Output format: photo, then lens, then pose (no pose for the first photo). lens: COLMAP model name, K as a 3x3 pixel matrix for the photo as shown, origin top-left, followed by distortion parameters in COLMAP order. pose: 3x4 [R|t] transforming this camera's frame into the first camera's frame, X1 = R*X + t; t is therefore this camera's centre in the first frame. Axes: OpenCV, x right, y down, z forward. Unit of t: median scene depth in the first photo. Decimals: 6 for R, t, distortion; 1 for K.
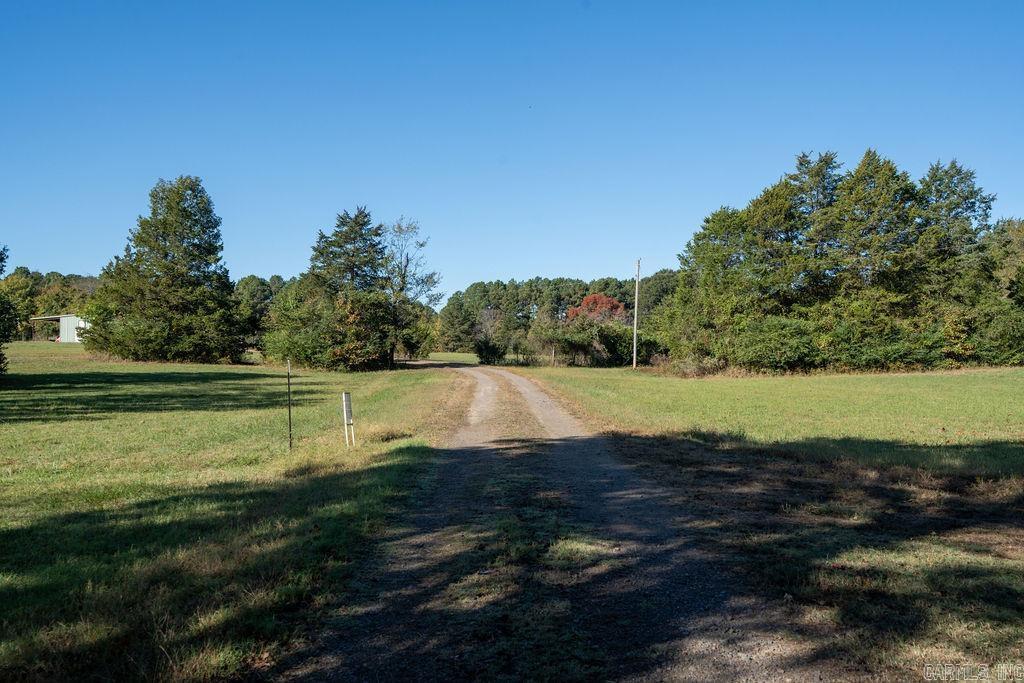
lens RADIAL K [[965.0, 0, 513.3], [0, 965.0, 336.9], [0, 0, 1]] dist [0.091758, 0.000000]
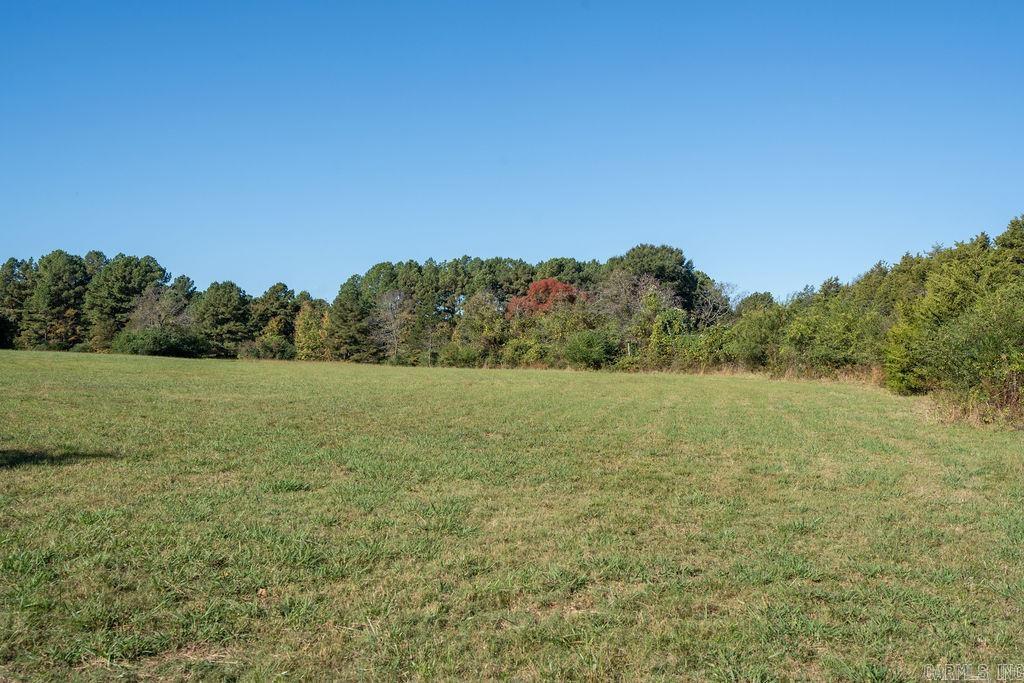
lens RADIAL K [[965.0, 0, 503.8], [0, 965.0, 333.1], [0, 0, 1]] dist [0.091758, 0.000000]
pose [[0.996989, 0.003430, 0.077465, -0.002105], [-0.002701, 0.999951, -0.009511, 0.002669], [-0.077493, 0.009273, 0.996950, 0.275173]]
